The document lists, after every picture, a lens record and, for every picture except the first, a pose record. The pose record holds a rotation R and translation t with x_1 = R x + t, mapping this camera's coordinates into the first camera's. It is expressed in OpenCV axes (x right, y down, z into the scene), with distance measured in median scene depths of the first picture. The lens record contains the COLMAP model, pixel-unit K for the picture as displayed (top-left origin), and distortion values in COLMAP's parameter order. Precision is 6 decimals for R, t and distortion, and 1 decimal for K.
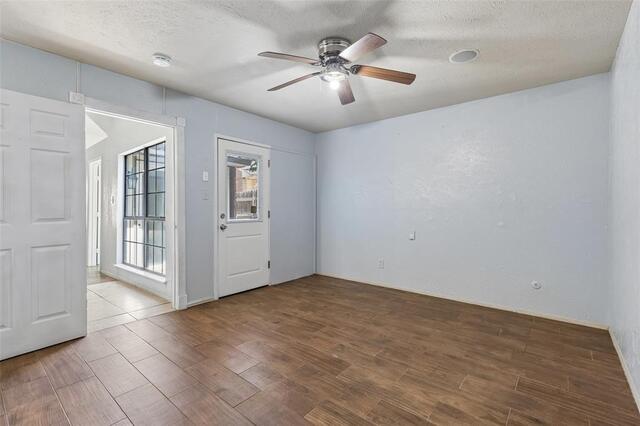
lens RADIAL K [[293.1, 0, 322.0], [0, 293.1, 208.2], [0, 0, 1]] dist [0.013410, -0.002151]
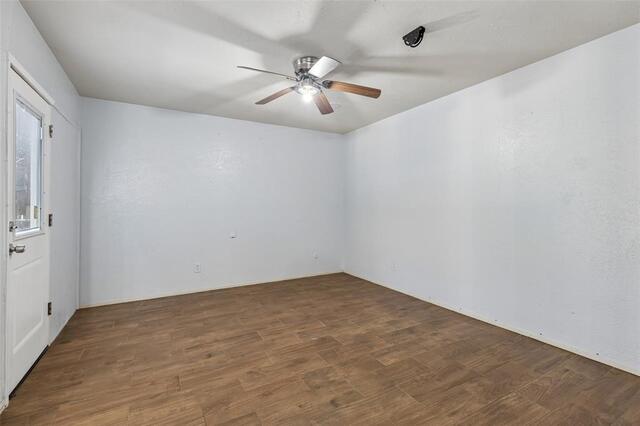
lens RADIAL K [[293.1, 0, 321.8], [0, 293.1, 209.6], [0, 0, 1]] dist [0.013410, -0.002151]
pose [[0.353239, -0.011834, 0.935458, -0.772573], [0.004924, 0.999930, 0.010790, -0.004627], [-0.935520, 0.000794, 0.353273, 0.444844]]
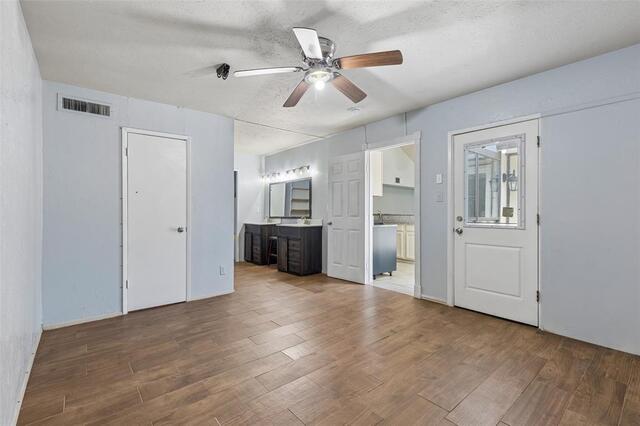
lens RADIAL K [[293.1, 0, 320.4], [0, 293.1, 213.3], [0, 0, 1]] dist [0.013410, -0.002151]
pose [[-0.184054, 0.012189, -0.982841, 0.808776], [0.000586, 0.999924, 0.012291, -0.001806], [0.982916, 0.001687, -0.184047, 0.941727]]
